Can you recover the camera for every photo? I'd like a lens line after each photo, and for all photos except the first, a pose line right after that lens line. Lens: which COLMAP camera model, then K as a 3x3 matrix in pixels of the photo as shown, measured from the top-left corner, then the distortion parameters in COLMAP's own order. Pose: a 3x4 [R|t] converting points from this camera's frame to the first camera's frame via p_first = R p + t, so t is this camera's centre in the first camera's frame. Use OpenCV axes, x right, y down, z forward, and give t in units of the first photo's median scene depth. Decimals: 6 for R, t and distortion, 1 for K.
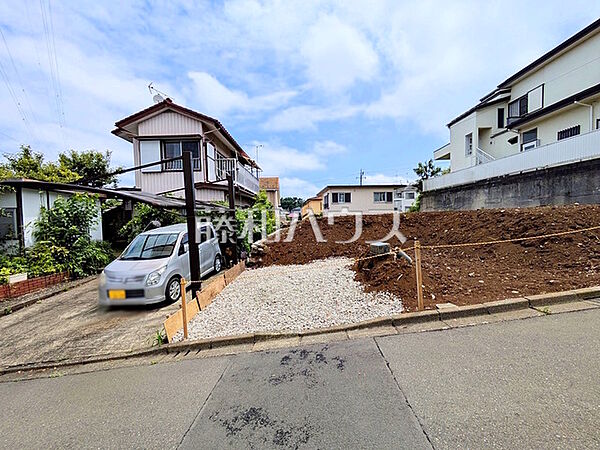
lens RADIAL K [[237.7, 0, 301.2], [0, 237.7, 225.1], [0, 0, 1]] dist [0.000154, 0.000186]
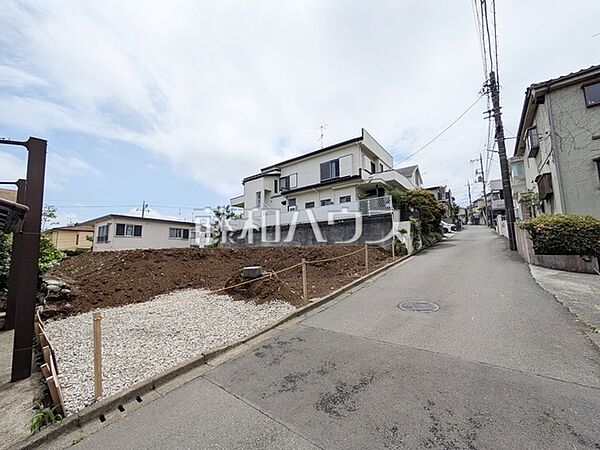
lens RADIAL K [[237.7, 0, 301.2], [0, 237.7, 225.1], [0, 0, 1]] dist [0.000154, 0.000186]
pose [[0.623190, 0.109565, 0.774357, -0.201927], [0.022081, 0.987278, -0.157462, 0.024994], [-0.781759, 0.115227, 0.612843, 0.005865]]
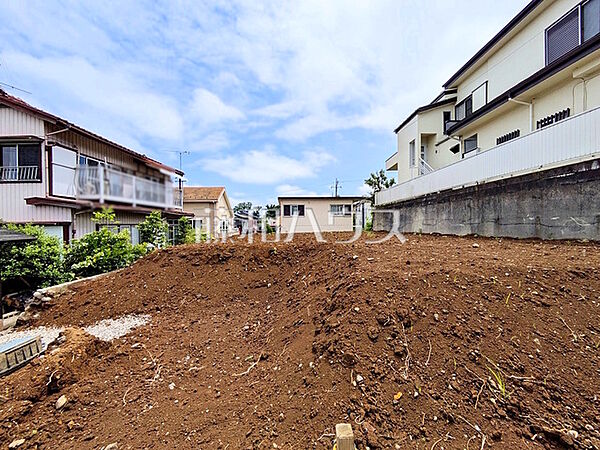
lens RADIAL K [[235.1, 0, 303.6], [0, 235.1, 224.8], [0, 0, 1]] dist [-0.000621, 0.000036]
pose [[0.999933, 0.010457, 0.004895, 0.382591], [-0.010316, 0.999553, -0.028057, -0.067798], [-0.005186, 0.028005, 0.999594, 0.204011]]
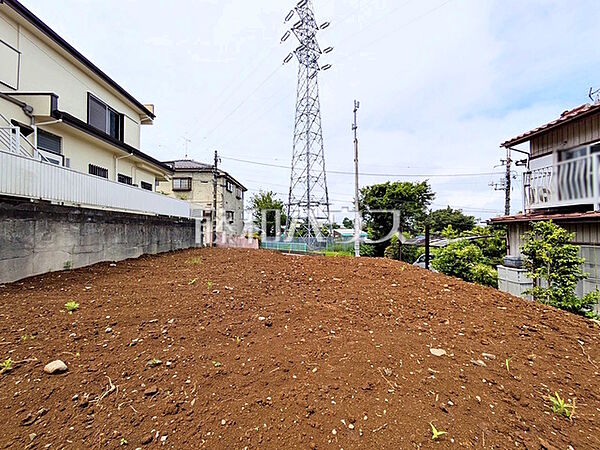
lens RADIAL K [[237.7, 0, 301.2], [0, 237.7, 225.1], [0, 0, 1]] dist [0.000154, 0.000186]
pose [[-0.998941, 0.041383, -0.020105, 0.348646], [0.041250, 0.999124, 0.006994, -0.142433], [0.020377, 0.006157, -0.999773, 1.577797]]
